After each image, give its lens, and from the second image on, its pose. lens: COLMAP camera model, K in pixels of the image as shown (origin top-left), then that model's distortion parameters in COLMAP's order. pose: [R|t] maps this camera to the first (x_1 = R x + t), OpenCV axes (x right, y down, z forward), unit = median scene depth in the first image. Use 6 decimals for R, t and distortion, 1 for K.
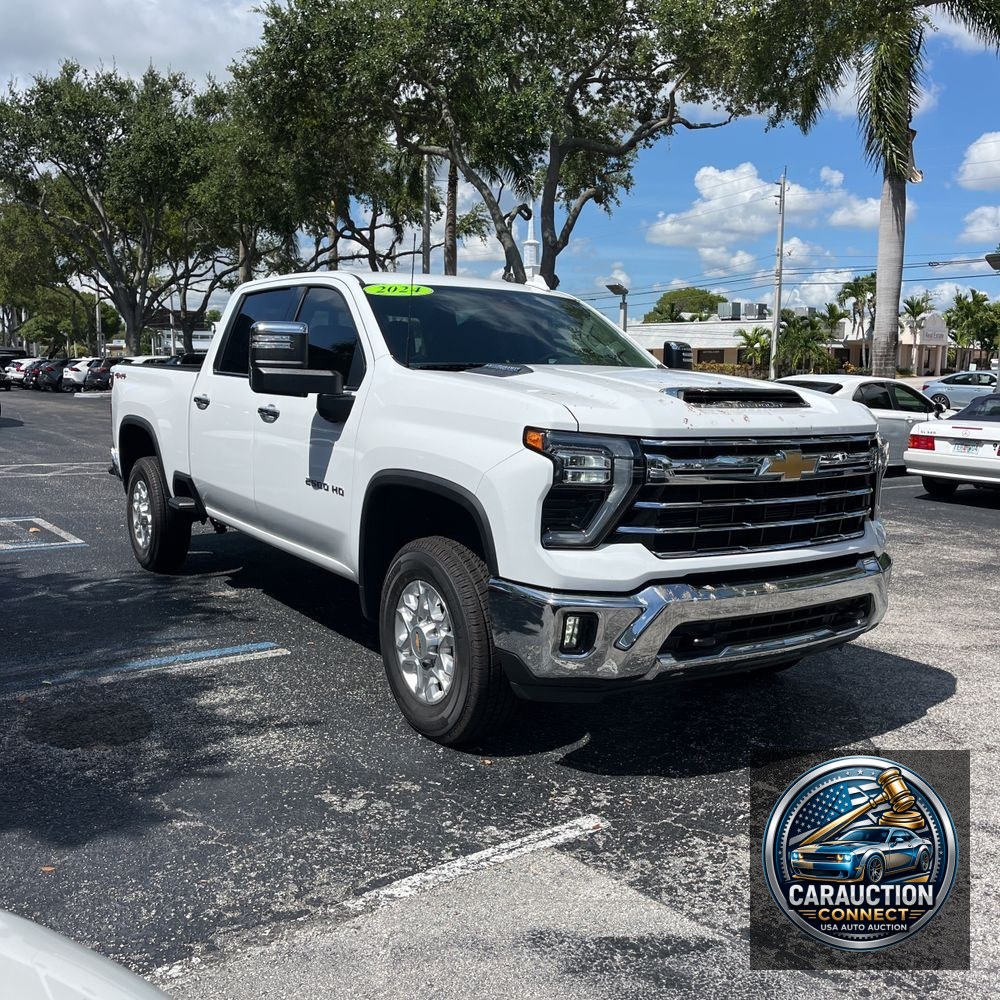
lens RADIAL K [[1019.1, 0, 500.3], [0, 1019.1, 492.6], [0, 0, 1]] dist [0.022131, 0.000000]
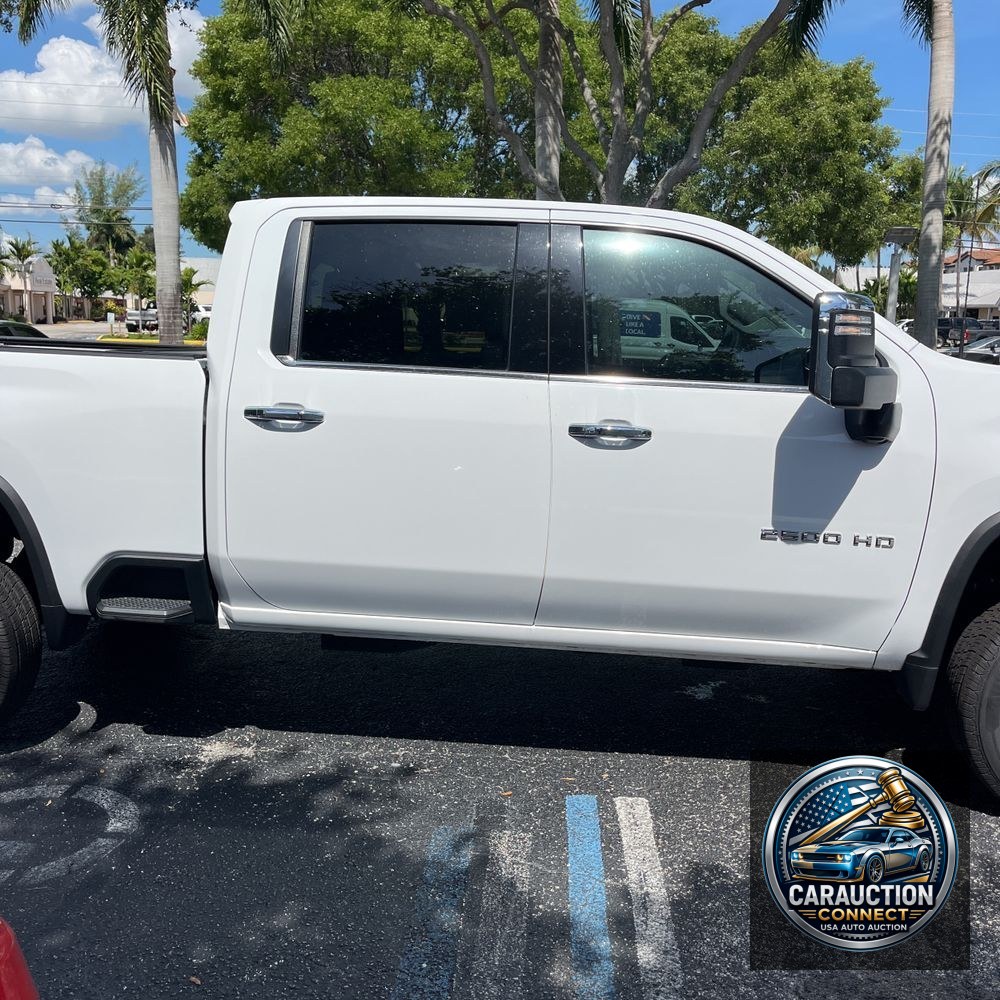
lens RADIAL K [[1019.1, 0, 508.0], [0, 1019.1, 500.9], [0, 0, 1]] dist [0.022131, 0.000000]
pose [[0.636359, -0.124873, 0.761219, -0.125060], [0.078980, 0.992172, 0.096735, -0.017244], [-0.767339, -0.001437, 0.641240, 0.110698]]
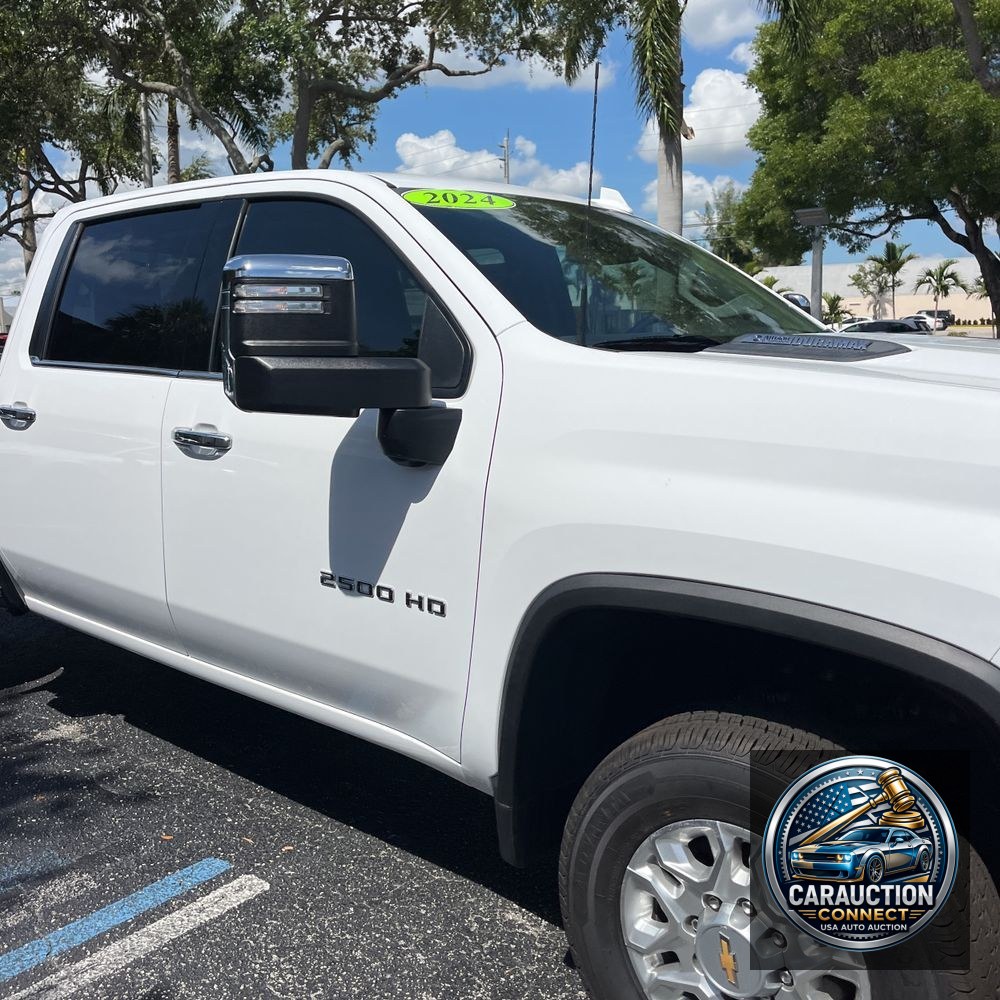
lens RADIAL K [[1019.1, 0, 484.0], [0, 1019.1, 488.5], [0, 0, 1]] dist [0.022131, 0.000000]
pose [[0.964796, -0.061446, 0.255721, -0.037681], [0.054530, 0.997931, 0.034054, -0.010723], [-0.257284, -0.018911, 0.966151, 0.077673]]
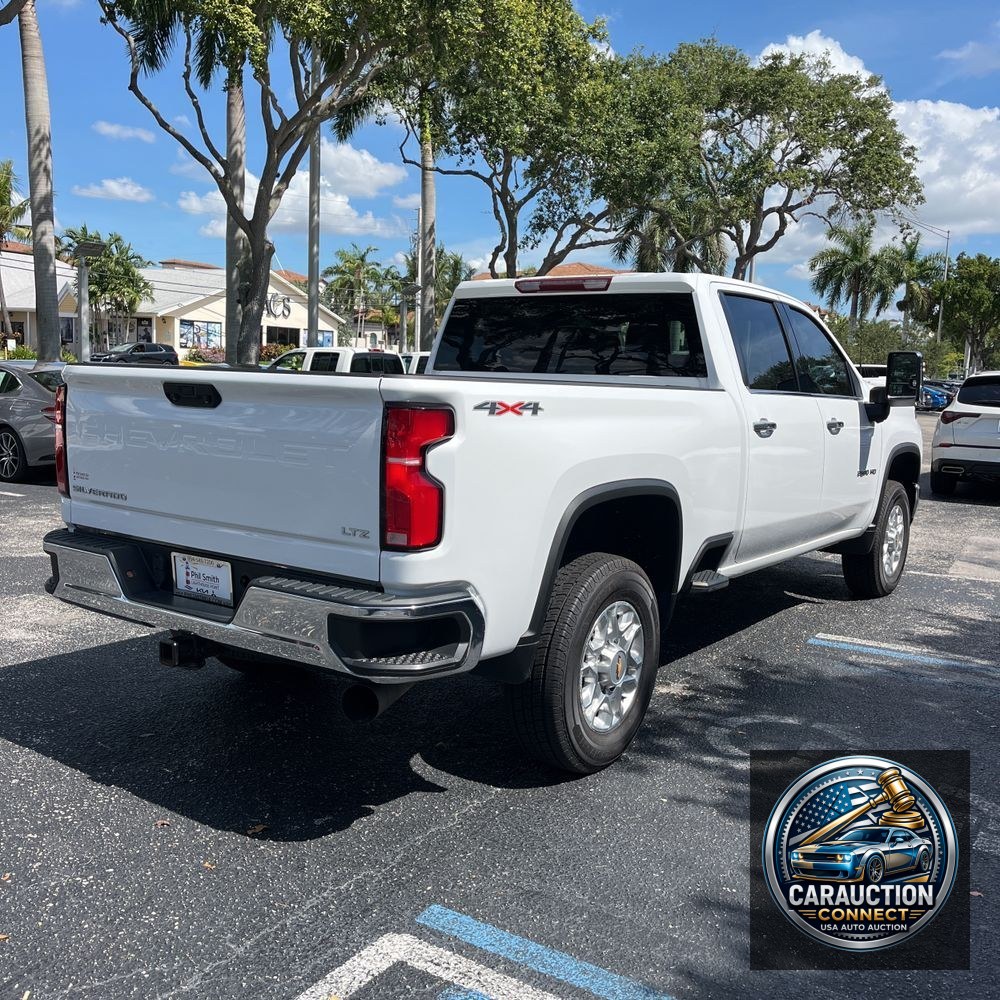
lens RADIAL K [[1019.1, 0, 499.1], [0, 1019.1, 495.5], [0, 0, 1]] dist [0.022131, 0.000000]
pose [[-0.346099, -0.144420, 0.927016, -0.191687], [0.075879, 0.980535, 0.181087, -0.038992], [-0.935125, 0.133015, -0.328404, 0.289526]]
